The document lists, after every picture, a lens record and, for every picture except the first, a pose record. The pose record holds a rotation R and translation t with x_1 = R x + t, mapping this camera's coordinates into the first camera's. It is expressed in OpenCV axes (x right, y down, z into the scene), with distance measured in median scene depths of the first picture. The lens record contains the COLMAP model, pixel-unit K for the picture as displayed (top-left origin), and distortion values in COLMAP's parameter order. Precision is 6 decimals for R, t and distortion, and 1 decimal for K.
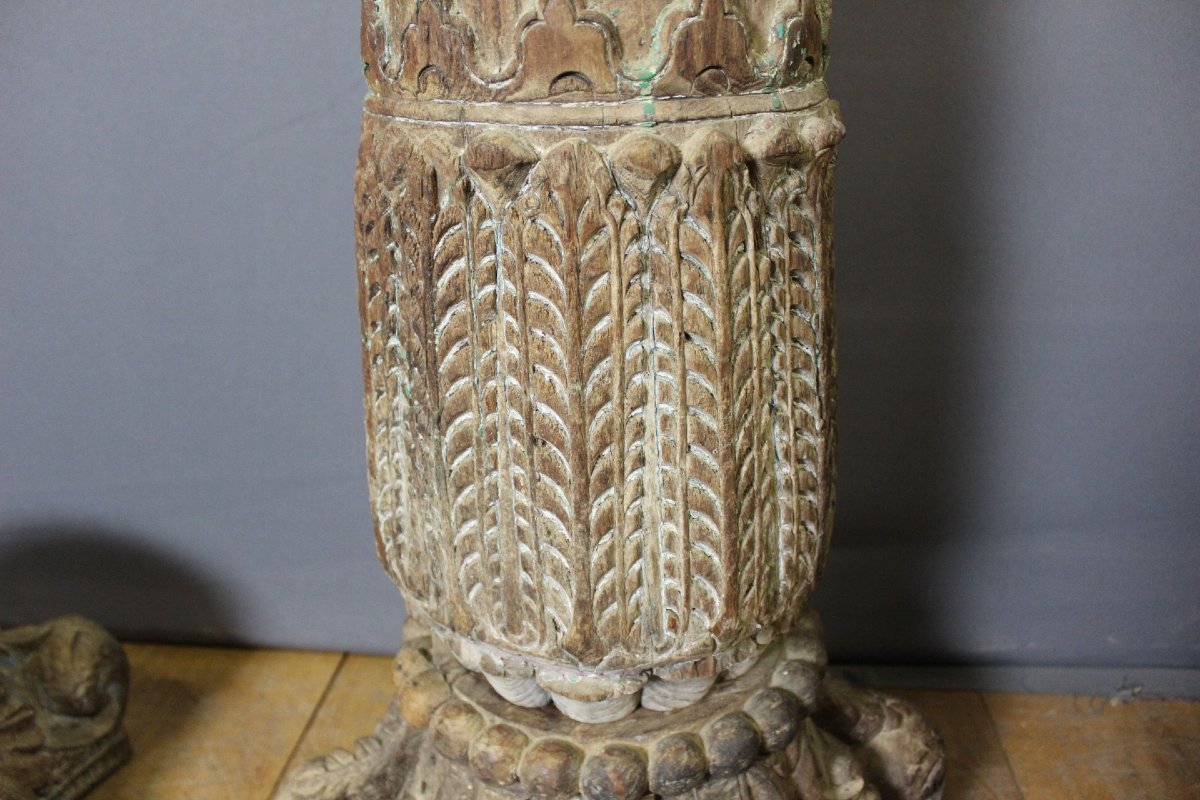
lens RADIAL K [[977.9, 0, 600.0], [0, 977.9, 400.0], [0, 0, 1]] dist [-0.165253, 0.132517]
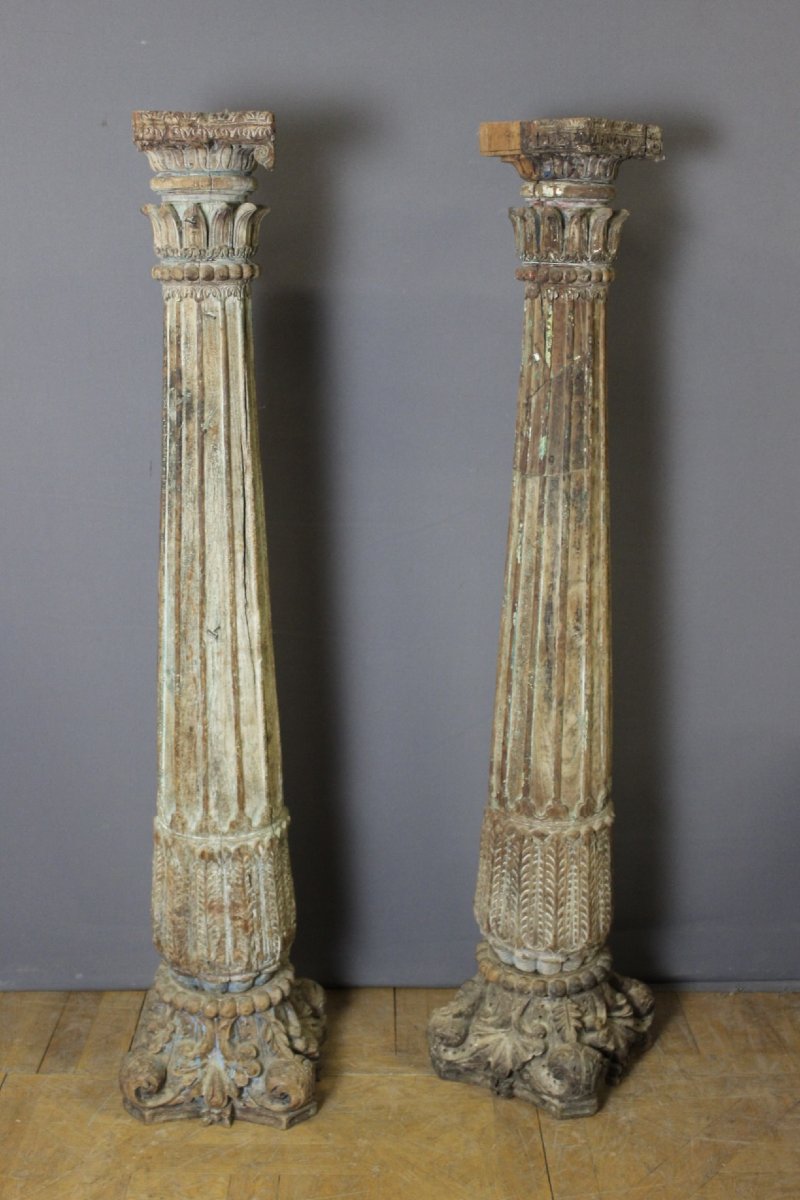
lens RADIAL K [[1578.2, 0, 400.0], [0, 1578.2, 600.0], [0, 0, 1]] dist [-0.036868, 0.004483]
pose [[0.992107, -0.002799, 0.125360, -1.318146], [0.015615, 0.994726, -0.101375, -0.471735], [-0.124415, 0.102532, 0.986918, -4.951186]]
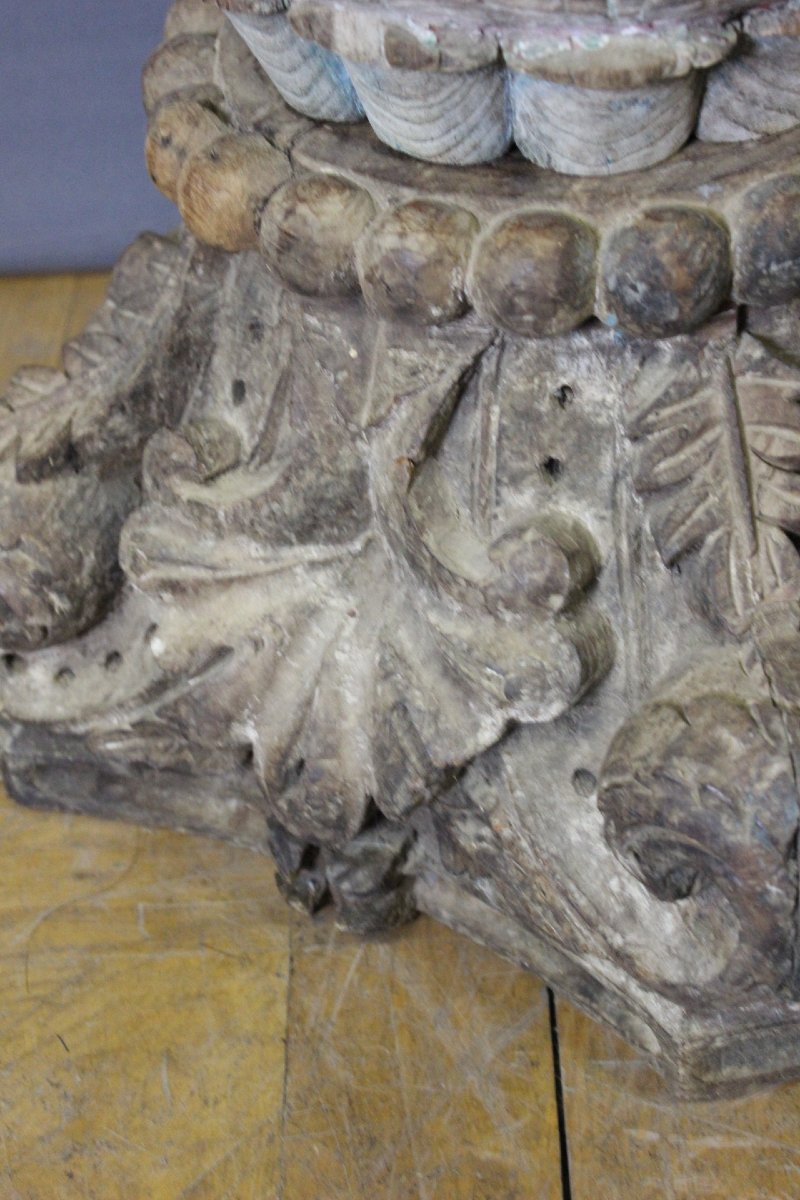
lens RADIAL K [[2070.0, 0, 400.0], [0, 2070.0, 600.0], [0, 0, 1]] dist [-0.002507, 0.139631]
pose [[0.993508, -0.102735, 0.048864, -0.191874], [0.082169, 0.945082, 0.316337, 0.204902], [-0.078679, -0.310268, 0.947388, -0.061838]]
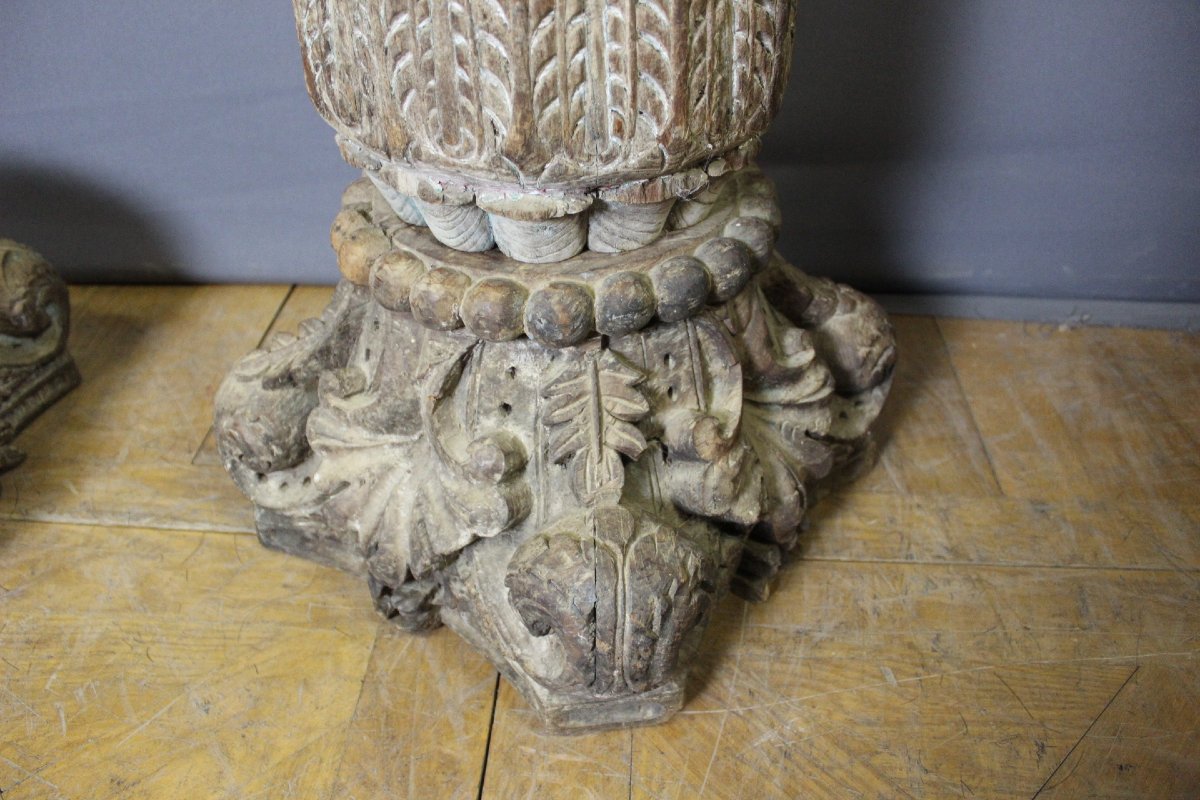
lens RADIAL K [[977.9, 0, 600.0], [0, 977.9, 400.0], [0, 0, 1]] dist [-0.165253, 0.132517]
pose [[0.999233, -0.006835, 0.038555, 0.017124], [-0.003671, 0.963956, 0.266035, 0.215280], [-0.038984, -0.265972, 0.963192, 0.020532]]
